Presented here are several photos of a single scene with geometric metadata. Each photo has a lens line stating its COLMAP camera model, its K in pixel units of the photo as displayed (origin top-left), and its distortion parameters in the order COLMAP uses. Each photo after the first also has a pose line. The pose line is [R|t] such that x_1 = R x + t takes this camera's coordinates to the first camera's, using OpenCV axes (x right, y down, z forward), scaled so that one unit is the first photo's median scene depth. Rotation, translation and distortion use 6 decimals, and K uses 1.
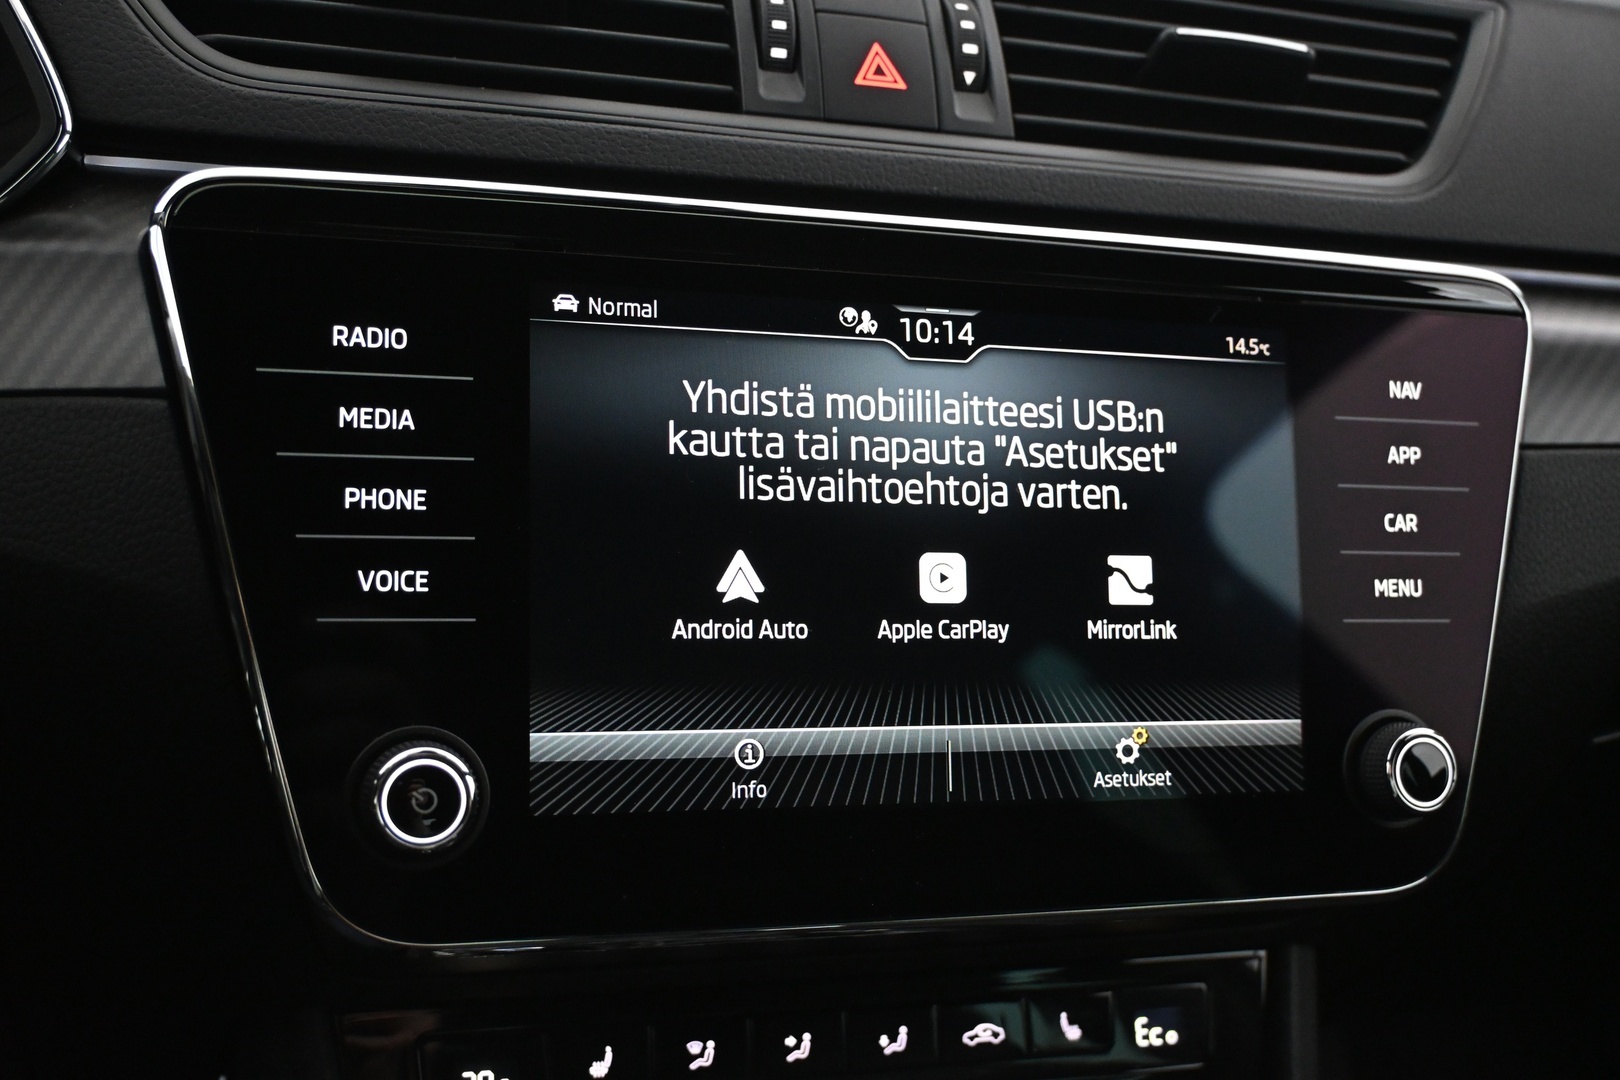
lens RADIAL K [[1791.6, 0, 810.0], [0, 1791.6, 540.0], [0, 0, 1]] dist [0.012485, 0.004633]
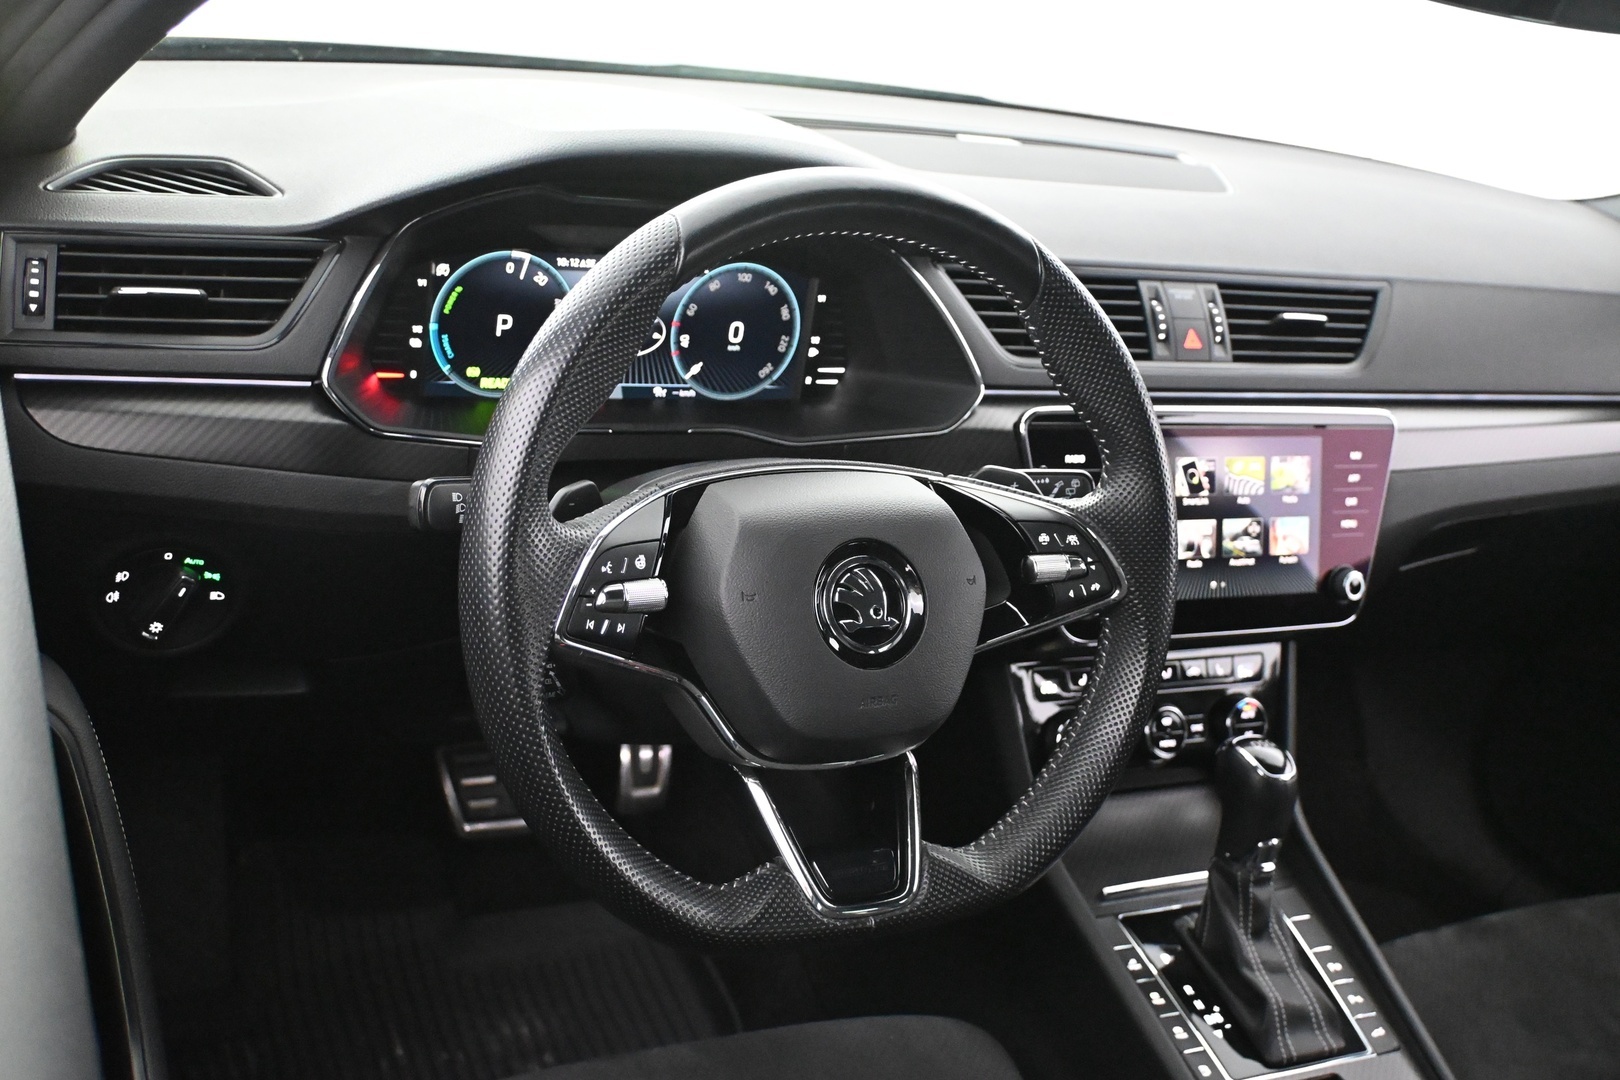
lens RADIAL K [[1818.9, 0, 810.0], [0, 1818.9, 540.0], [0, 0, 1]] dist [0.008798, 0.006901]
pose [[0.987869, 0.015968, 0.154463, -1.037538], [-0.039948, 0.987354, 0.153417, -0.380771], [-0.150060, -0.157726, 0.976014, -1.842946]]
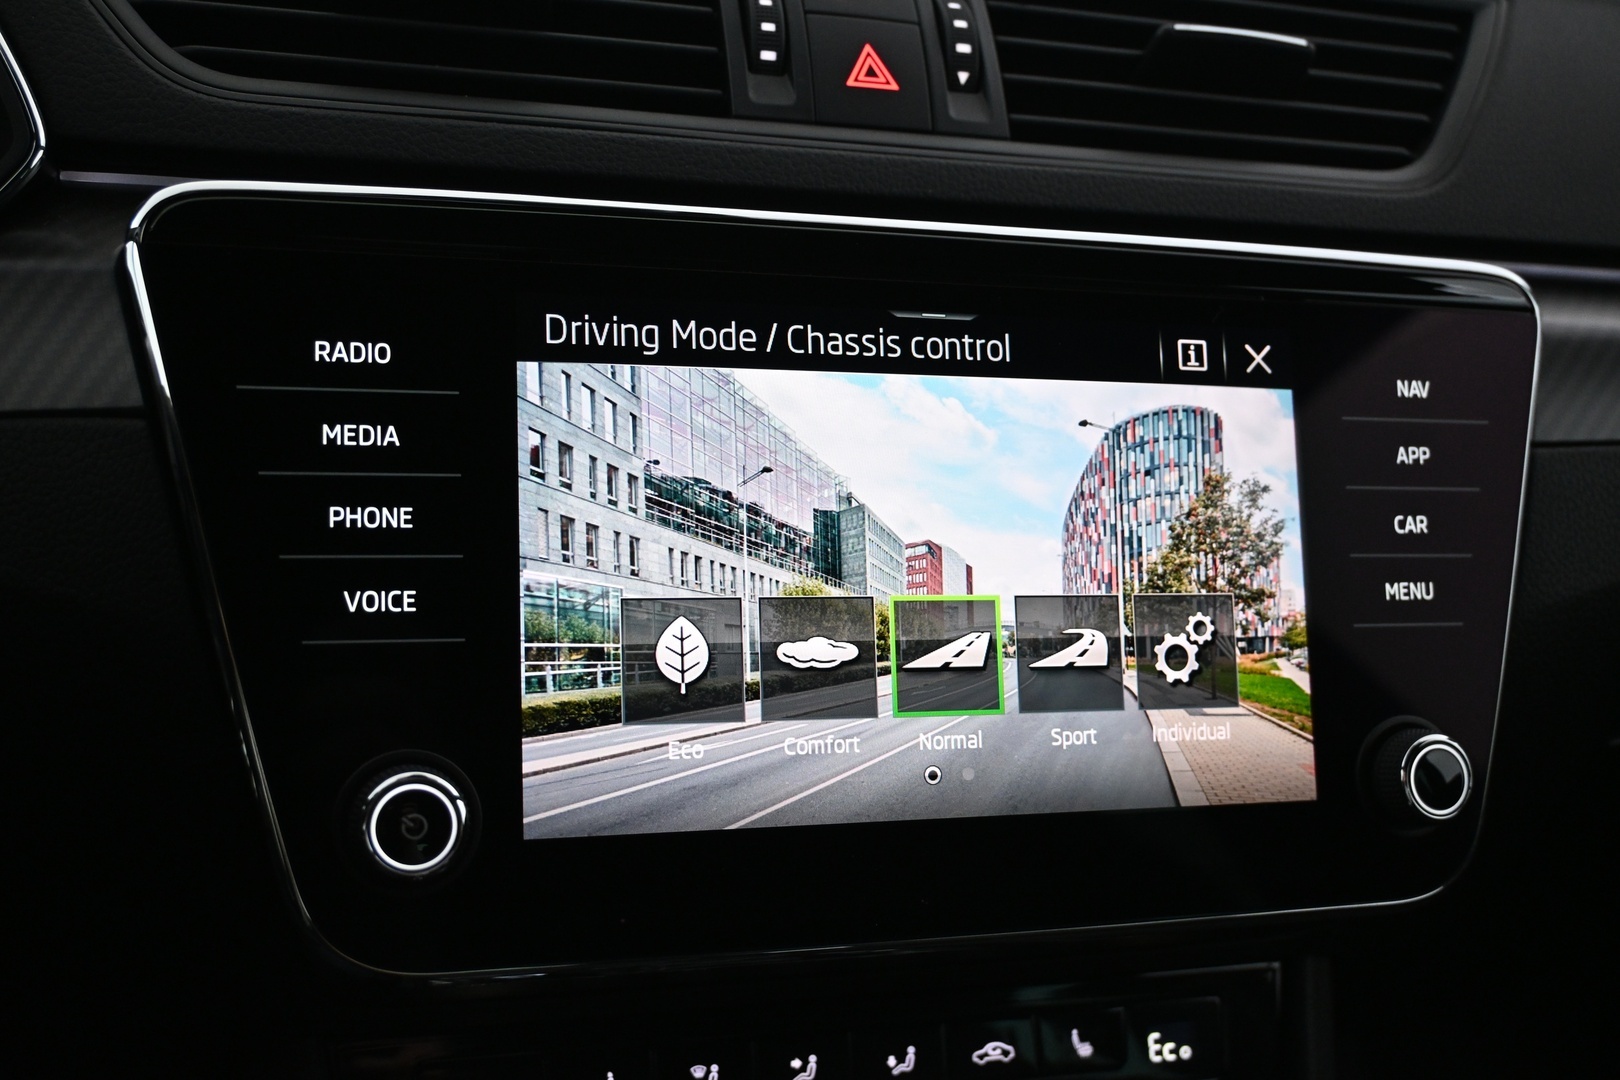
lens RADIAL K [[1791.6, 0, 810.0], [0, 1791.6, 540.0], [0, 0, 1]] dist [0.012485, 0.004633]
pose [[0.999874, -0.015604, -0.003021, 0.004324], [0.015594, 0.999872, -0.003460, -0.002936], [0.003075, 0.003413, 0.999989, 0.020333]]
